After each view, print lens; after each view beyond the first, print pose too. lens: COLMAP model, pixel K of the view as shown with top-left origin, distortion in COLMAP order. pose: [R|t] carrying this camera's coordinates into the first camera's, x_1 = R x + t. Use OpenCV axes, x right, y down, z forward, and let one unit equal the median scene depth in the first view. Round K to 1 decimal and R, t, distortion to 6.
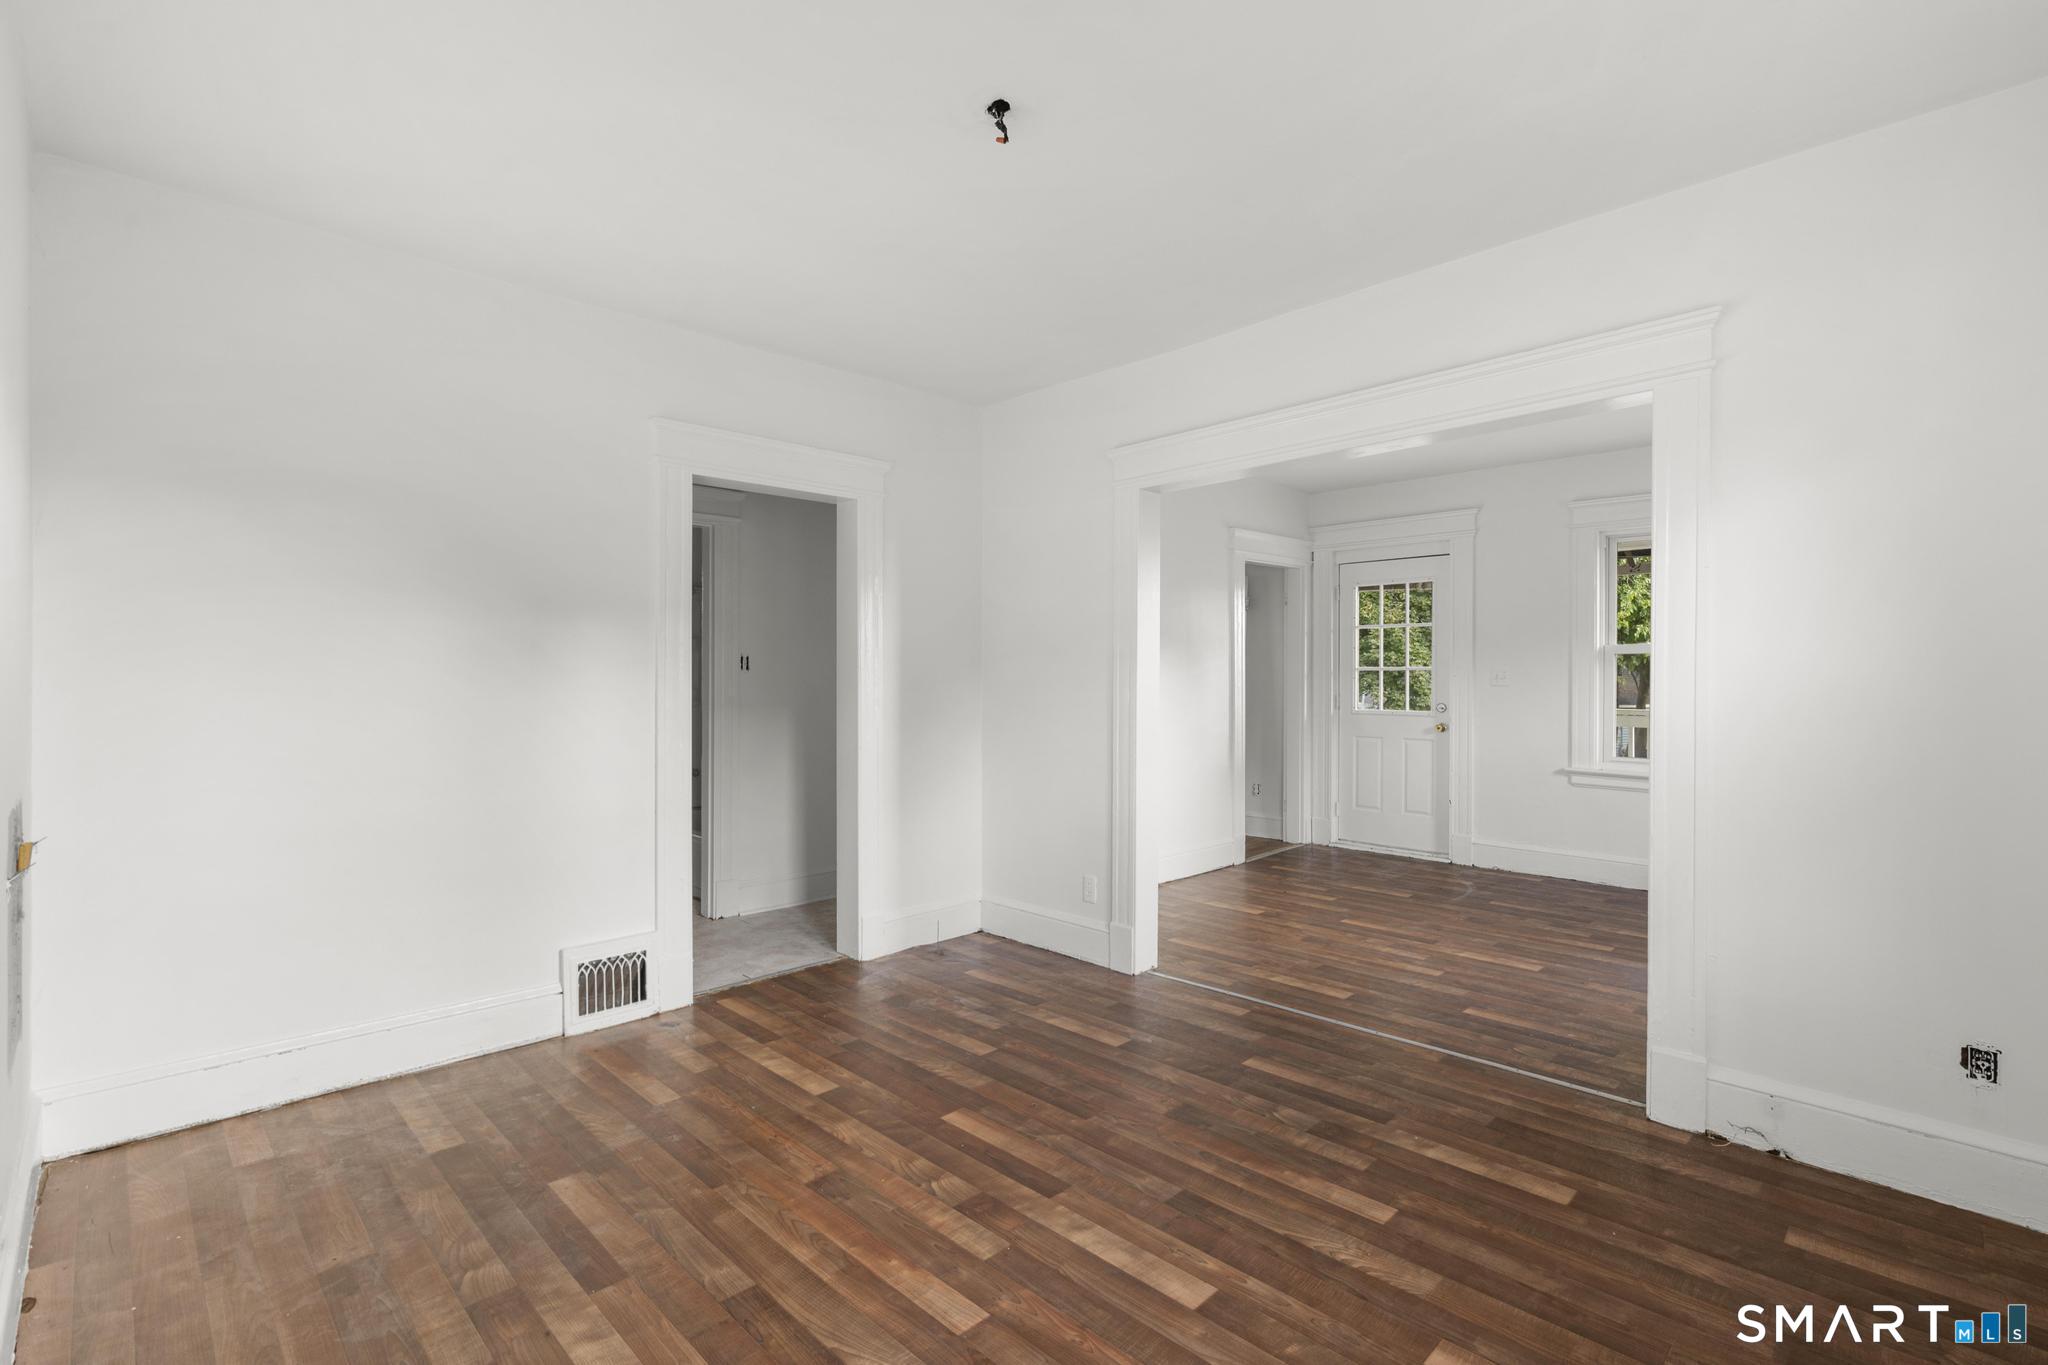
lens RADIAL K [[928.4, 0, 1024.7], [0, 928.4, 694.7], [0, 0, 1]] dist [-0.002622, 0.000286]
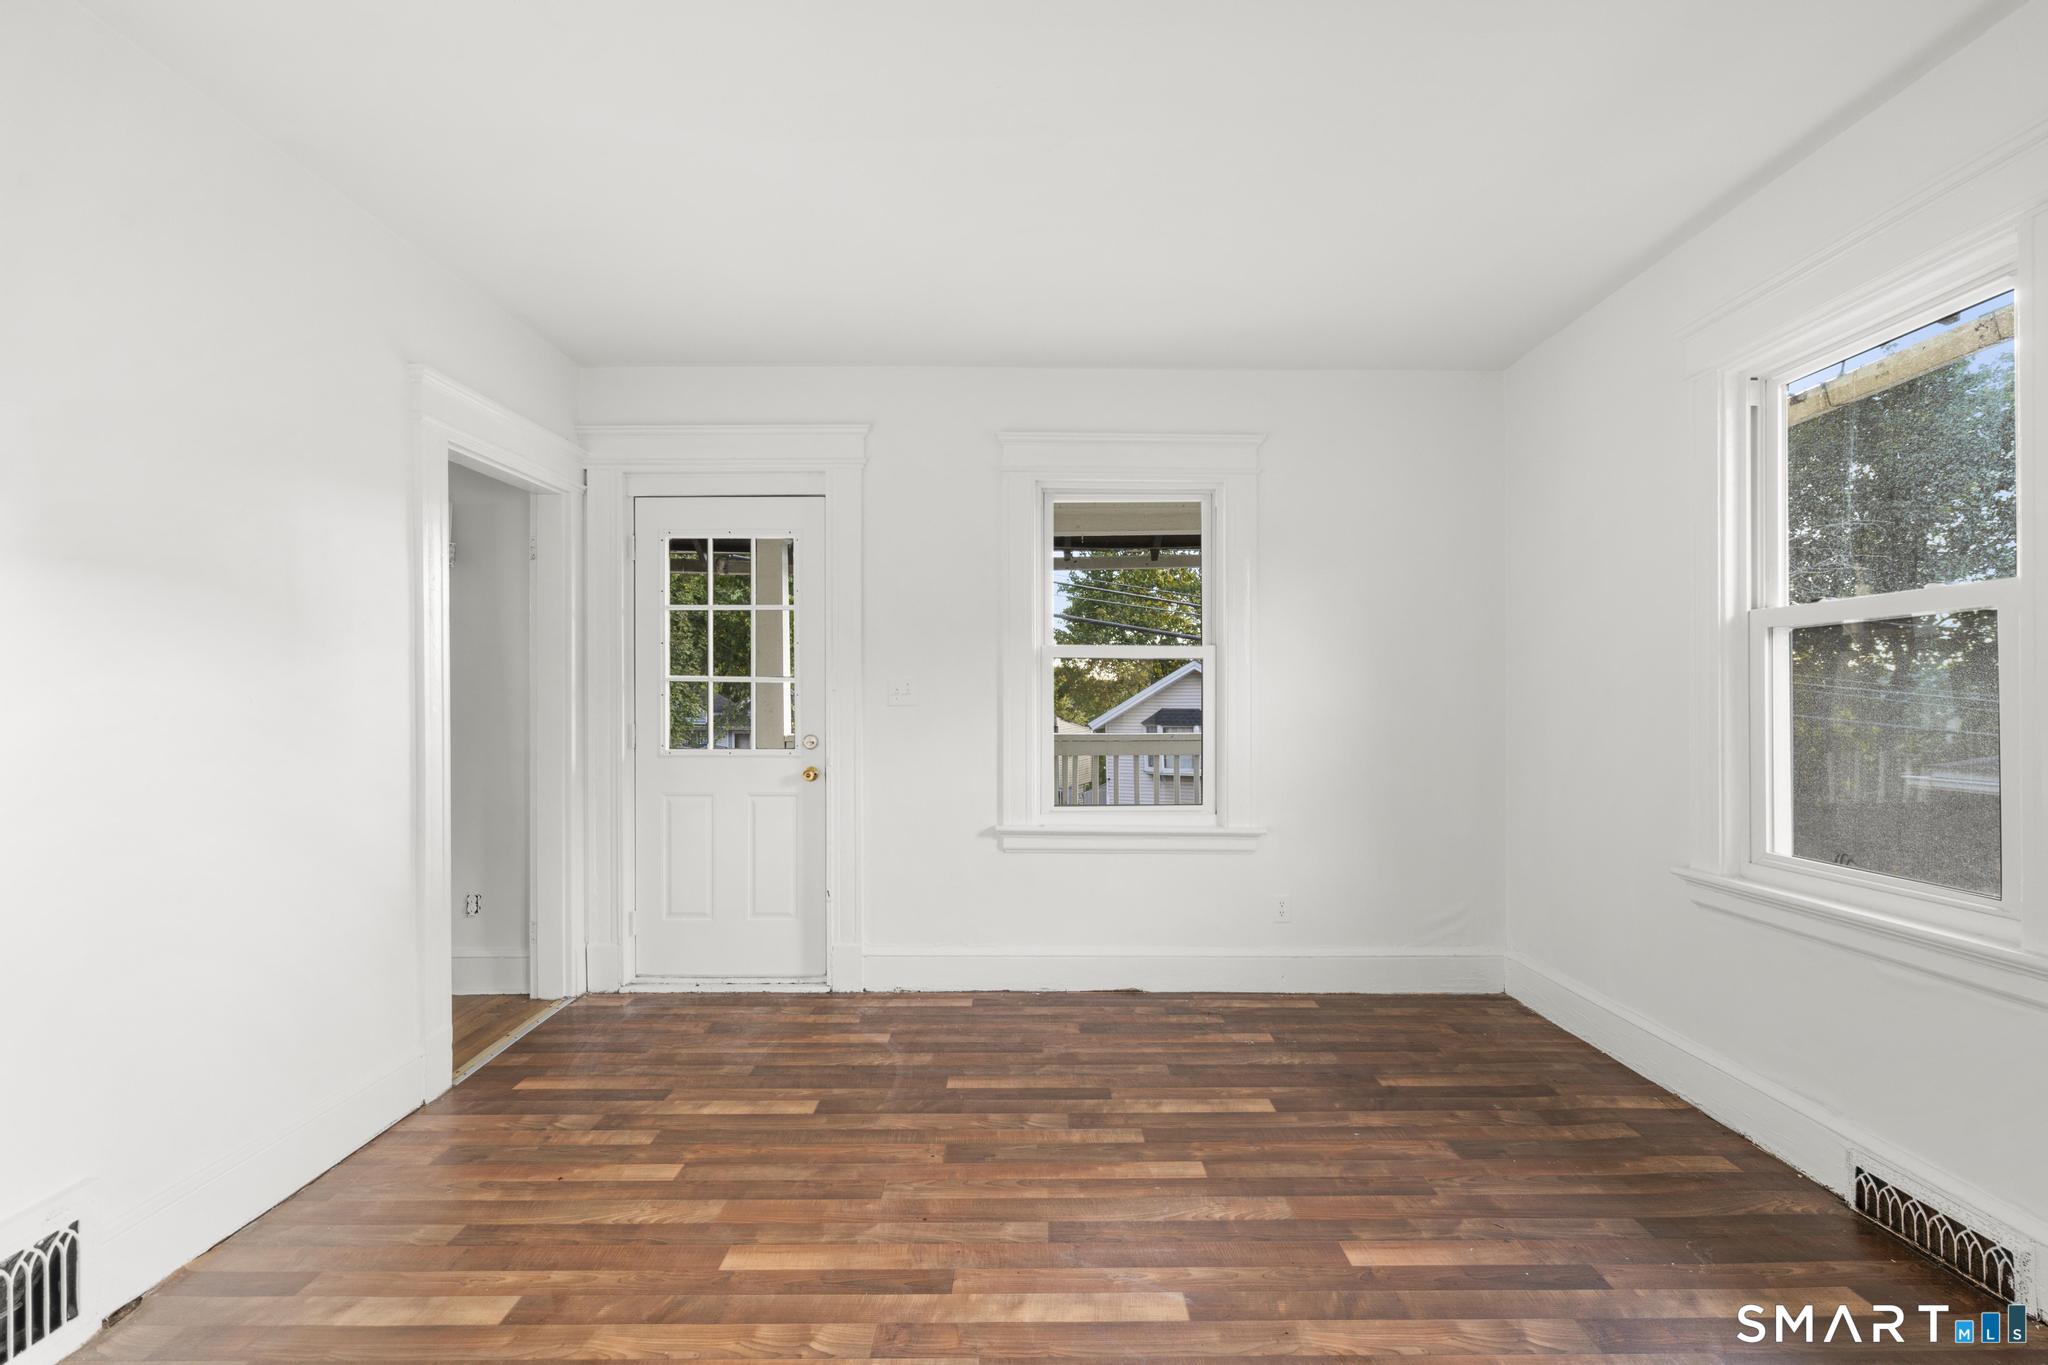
lens RADIAL K [[928.4, 0, 1024.7], [0, 928.4, 694.7], [0, 0, 1]] dist [-0.002622, 0.000286]
pose [[0.699131, -0.002874, 0.714988, 0.103137], [0.018427, 0.999732, -0.014000, -0.006167], [-0.714756, 0.022963, 0.698997, 0.454037]]
